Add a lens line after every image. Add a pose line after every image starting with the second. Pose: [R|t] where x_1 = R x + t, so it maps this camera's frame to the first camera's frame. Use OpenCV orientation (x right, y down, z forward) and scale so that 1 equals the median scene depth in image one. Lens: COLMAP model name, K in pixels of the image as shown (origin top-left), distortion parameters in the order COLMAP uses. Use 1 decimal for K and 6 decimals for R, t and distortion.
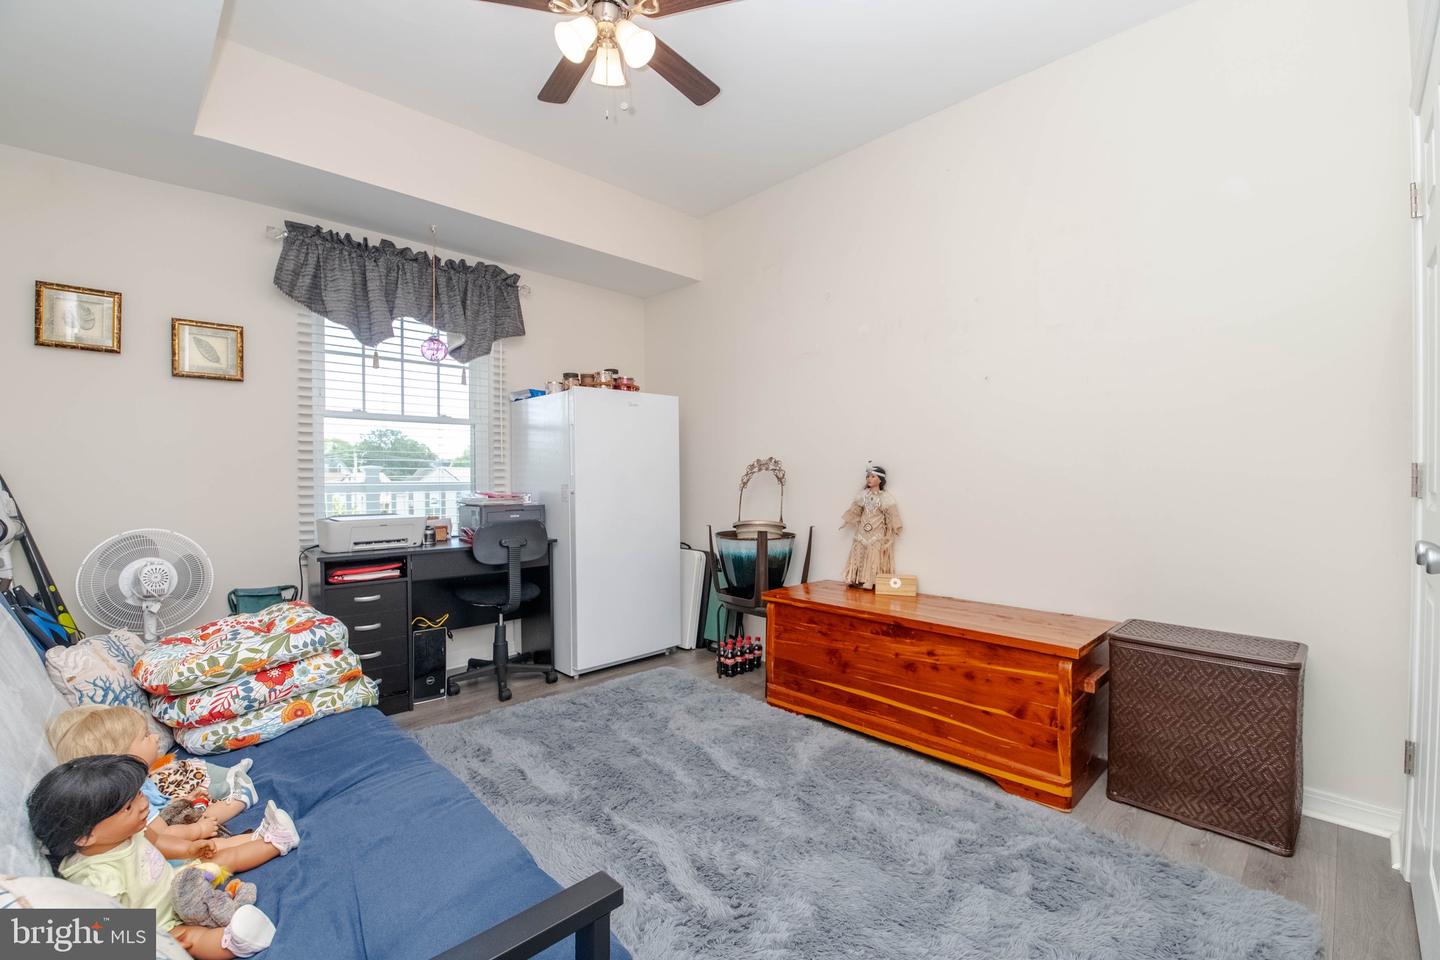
lens RADIAL K [[614.8, 0, 729.1], [0, 614.8, 484.3], [0, 0, 1]] dist [-0.004652, -0.009901]
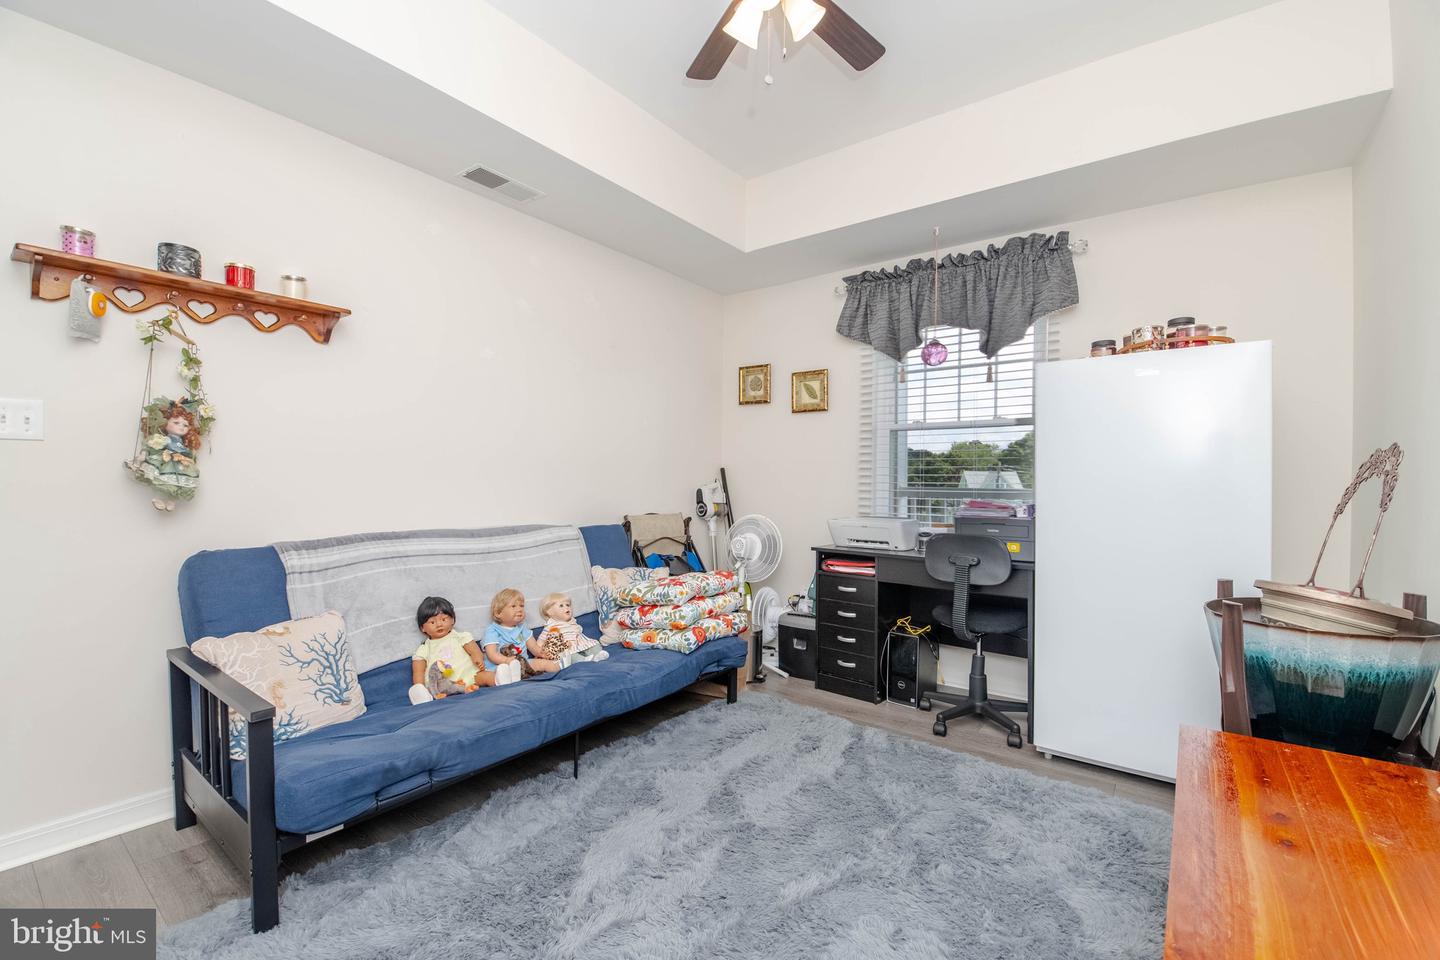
lens RADIAL K [[614.8, 0, 729.1], [0, 614.8, 484.3], [0, 0, 1]] dist [-0.004652, -0.009901]
pose [[0.152088, 0.007268, -0.988340, 0.453672], [-0.023044, 0.999727, 0.003805, -0.007165], [0.988098, 0.022197, 0.152214, 0.541780]]
